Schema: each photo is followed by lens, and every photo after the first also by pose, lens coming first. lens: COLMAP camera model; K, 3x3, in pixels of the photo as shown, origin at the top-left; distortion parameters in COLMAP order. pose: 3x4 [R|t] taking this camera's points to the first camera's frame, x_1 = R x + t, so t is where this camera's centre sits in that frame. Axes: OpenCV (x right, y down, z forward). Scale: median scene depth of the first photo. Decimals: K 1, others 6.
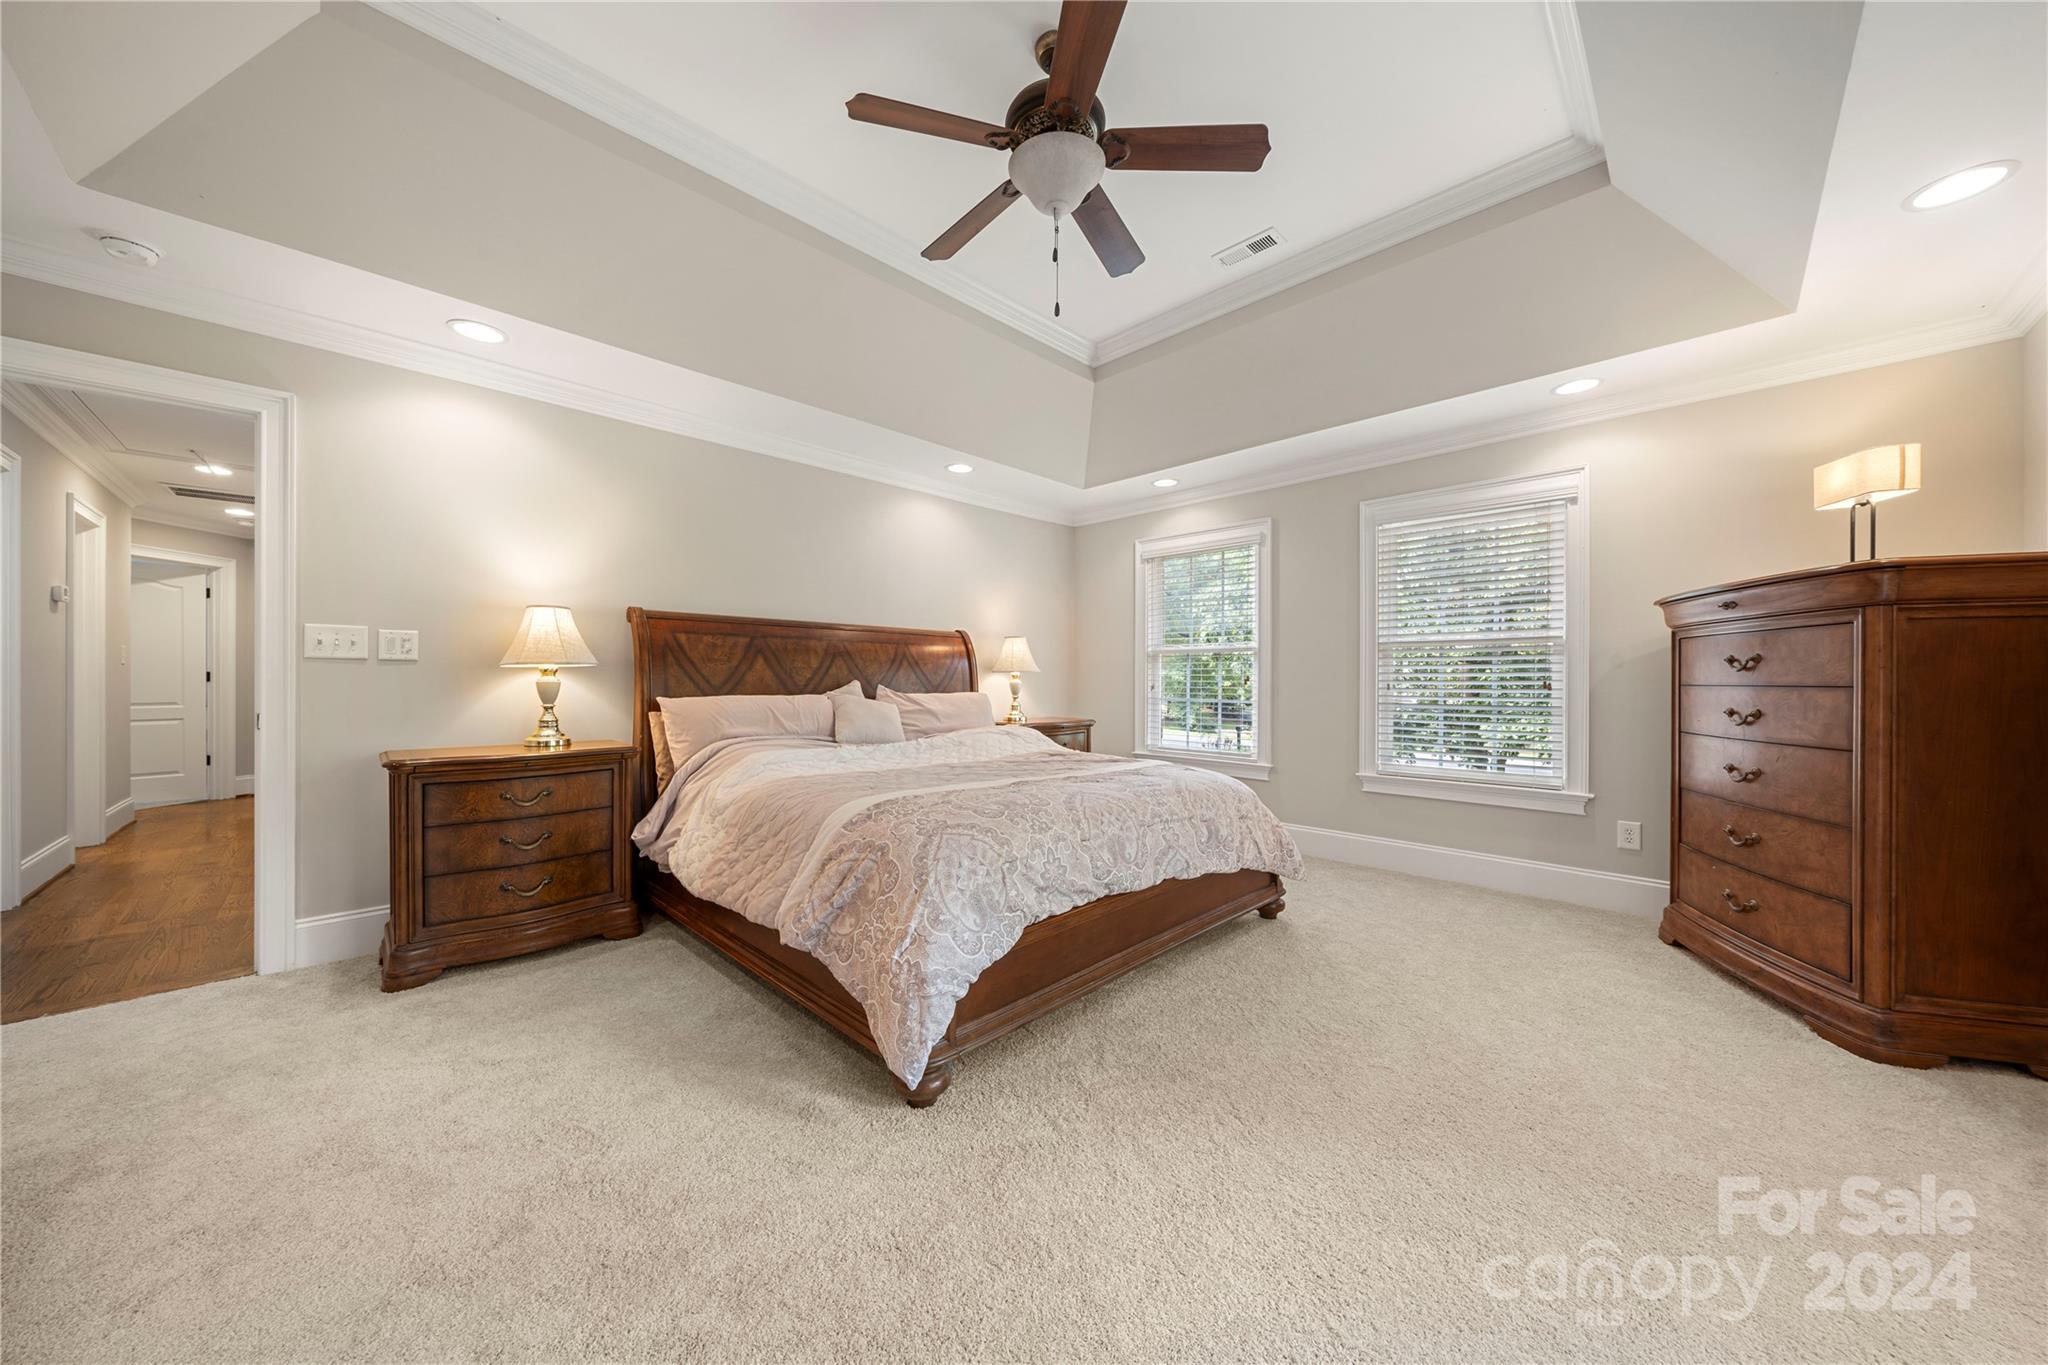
lens RADIAL K [[705.2, 0, 1024.5], [0, 705.2, 678.5], [0, 0, 1]] dist [-0.012578, 0.000826]
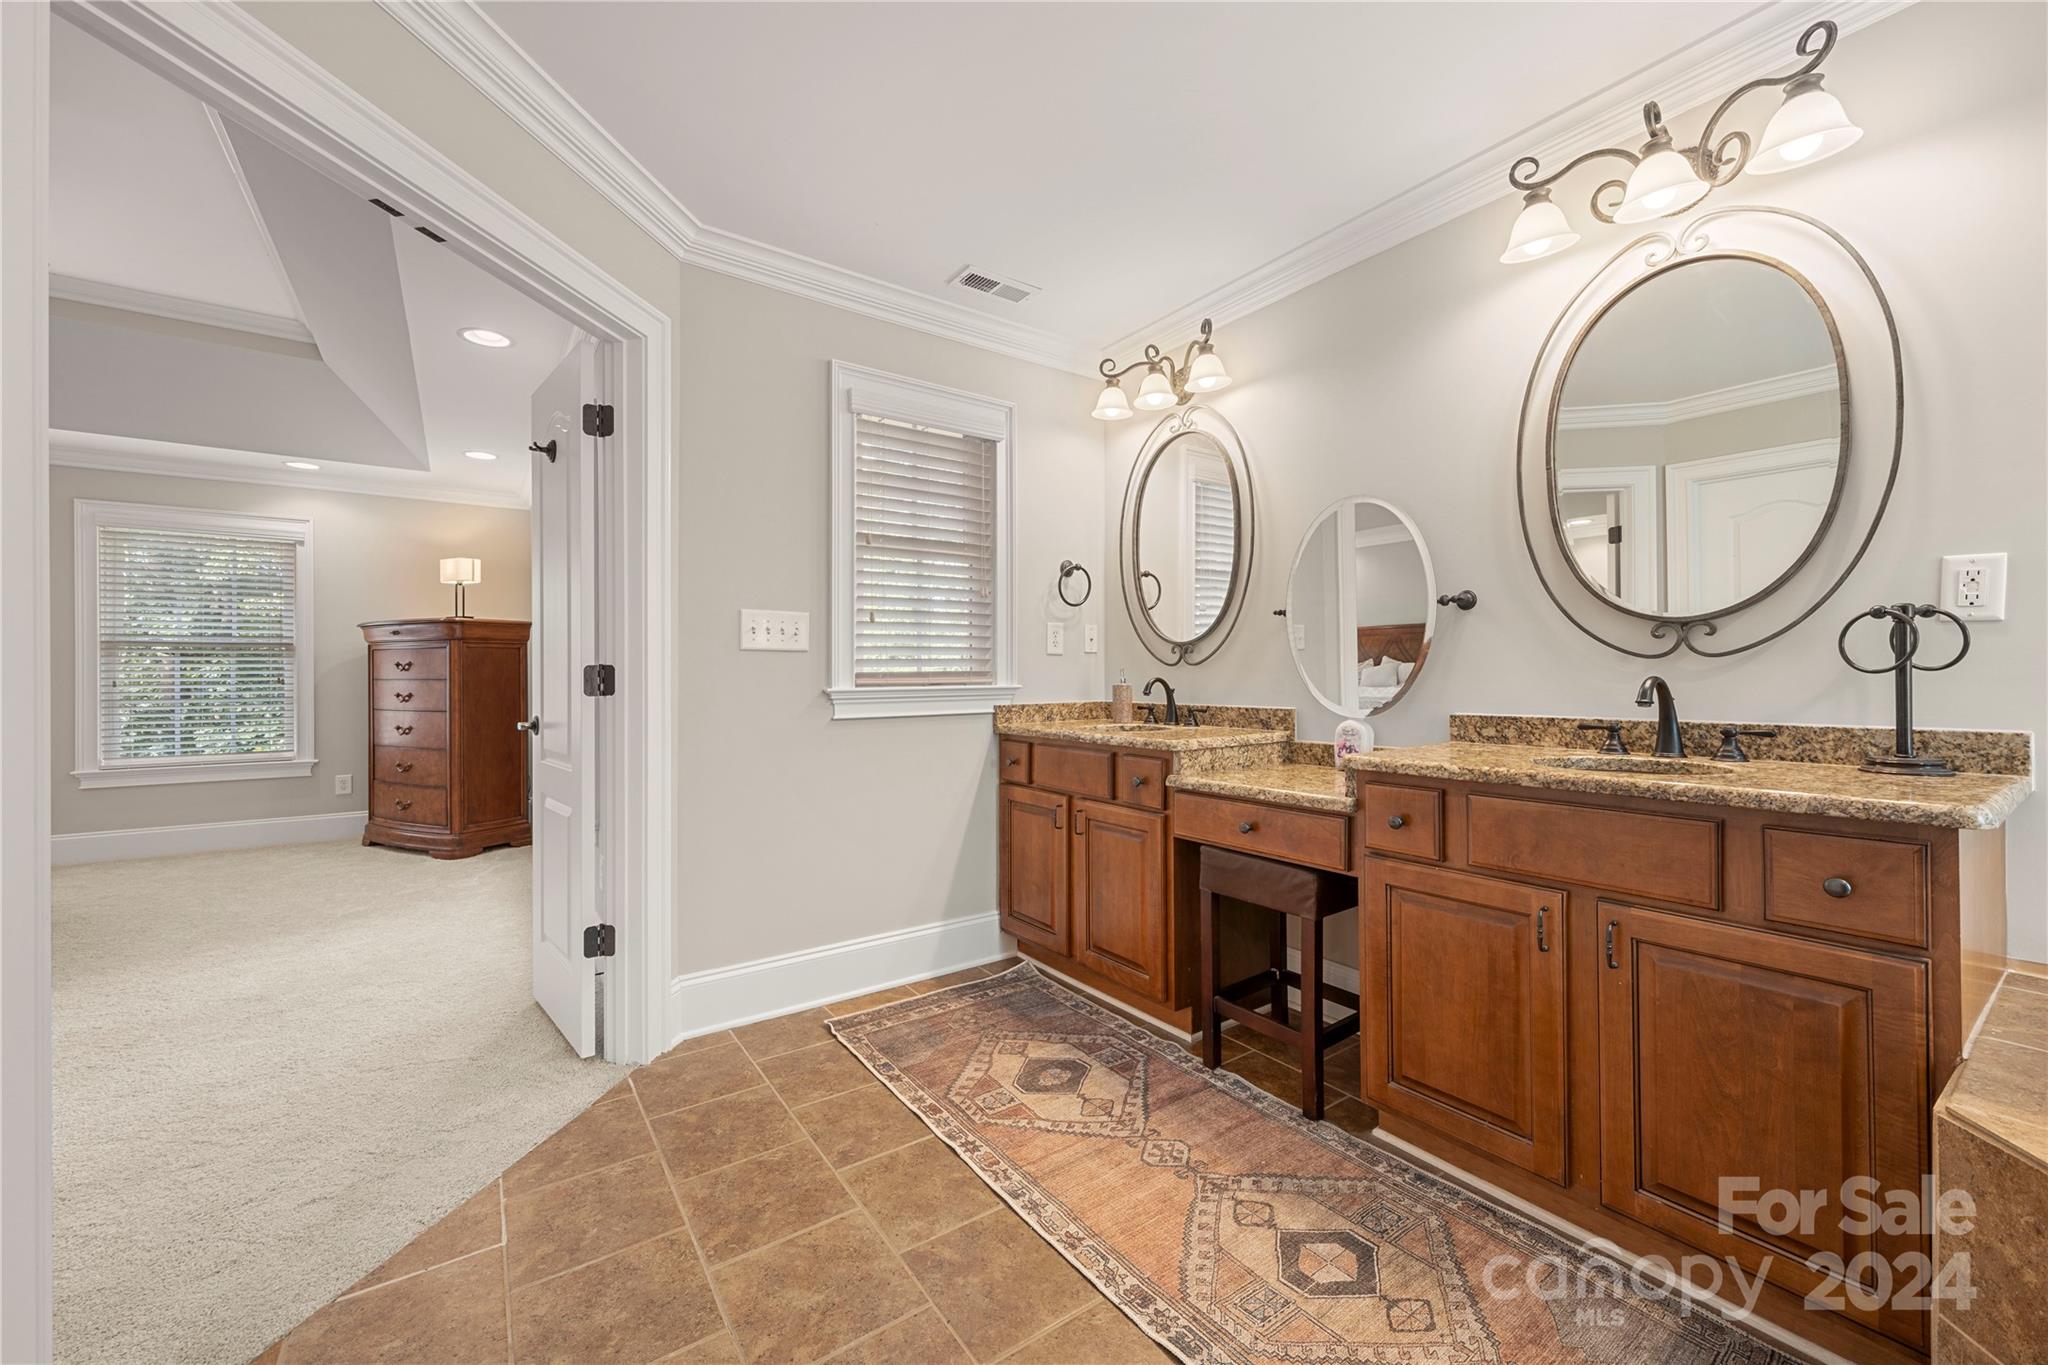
lens RADIAL K [[827.9, 0, 1032.9], [0, 827.9, 671.7], [0, 0, 1]] dist [-0.000015, -0.000363]
pose [[0.192205, -0.003951, 0.981347, -0.641791], [0.003081, 0.999989, 0.003423, -0.010381], [-0.981350, 0.002365, 0.192215, -0.867866]]
